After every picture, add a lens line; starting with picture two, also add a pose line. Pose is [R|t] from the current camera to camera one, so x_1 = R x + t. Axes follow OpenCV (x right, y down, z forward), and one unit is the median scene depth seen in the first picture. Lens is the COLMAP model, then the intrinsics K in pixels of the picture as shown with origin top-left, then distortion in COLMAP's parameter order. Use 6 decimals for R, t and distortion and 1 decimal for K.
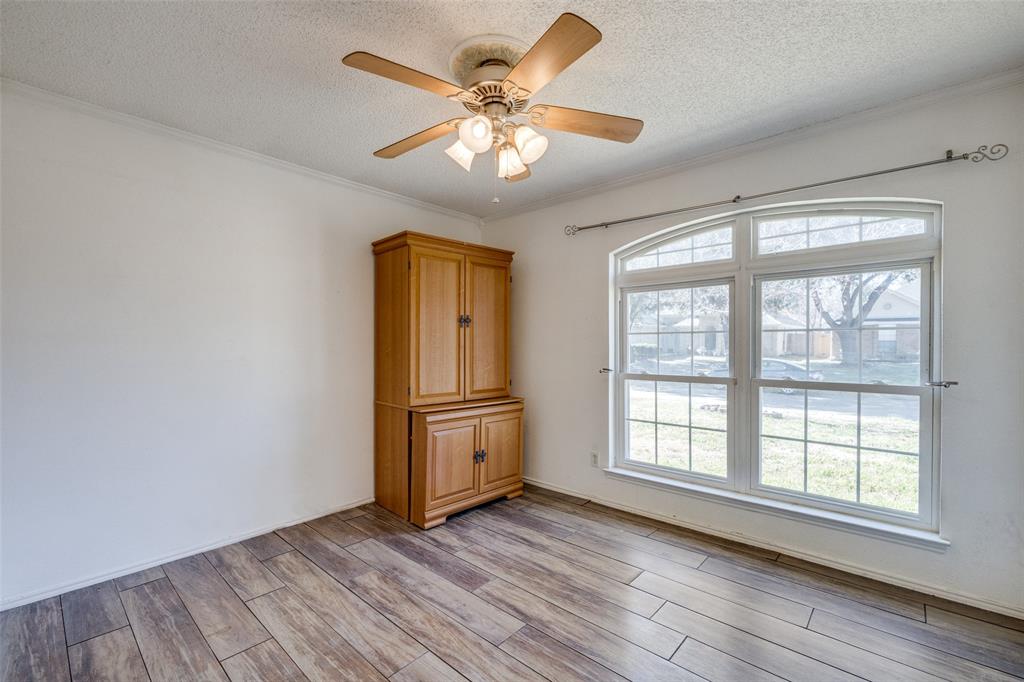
lens RADIAL K [[438.0, 0, 512.8], [0, 438.0, 341.2], [0, 0, 1]] dist [-0.000381, 0.000112]
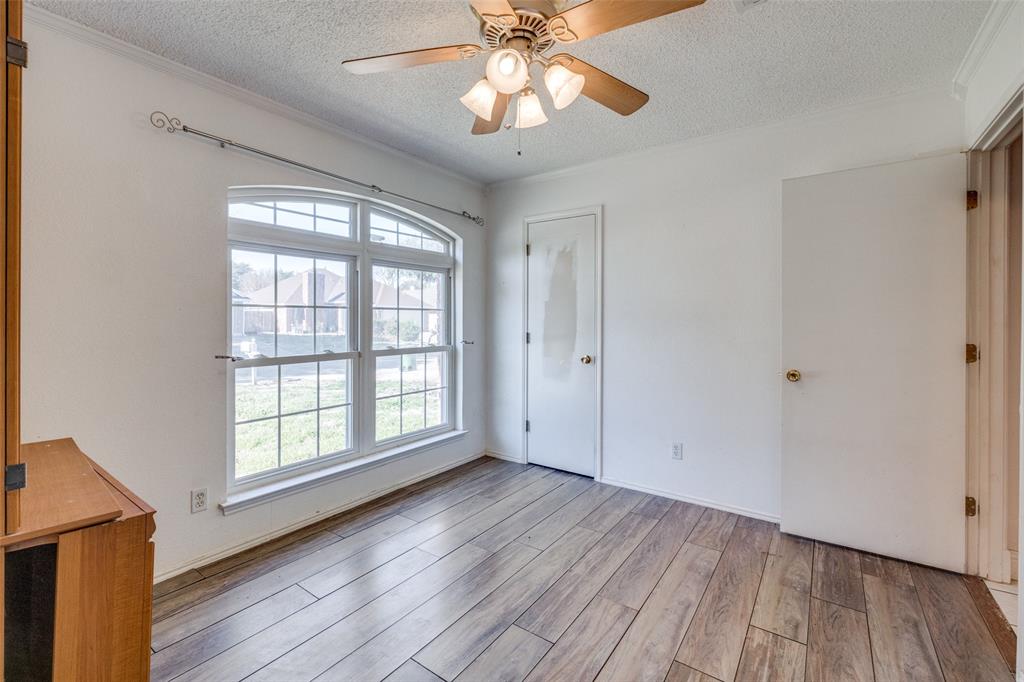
lens RADIAL K [[437.7, 0, 511.3], [0, 437.7, 318.0], [0, 0, 1]] dist [-0.000074, 0.000010]
pose [[-0.099802, 0.005342, 0.994993, -0.611081], [-0.006602, 0.999960, -0.006031, 0.006497], [-0.994985, -0.007171, -0.099763, 0.759344]]
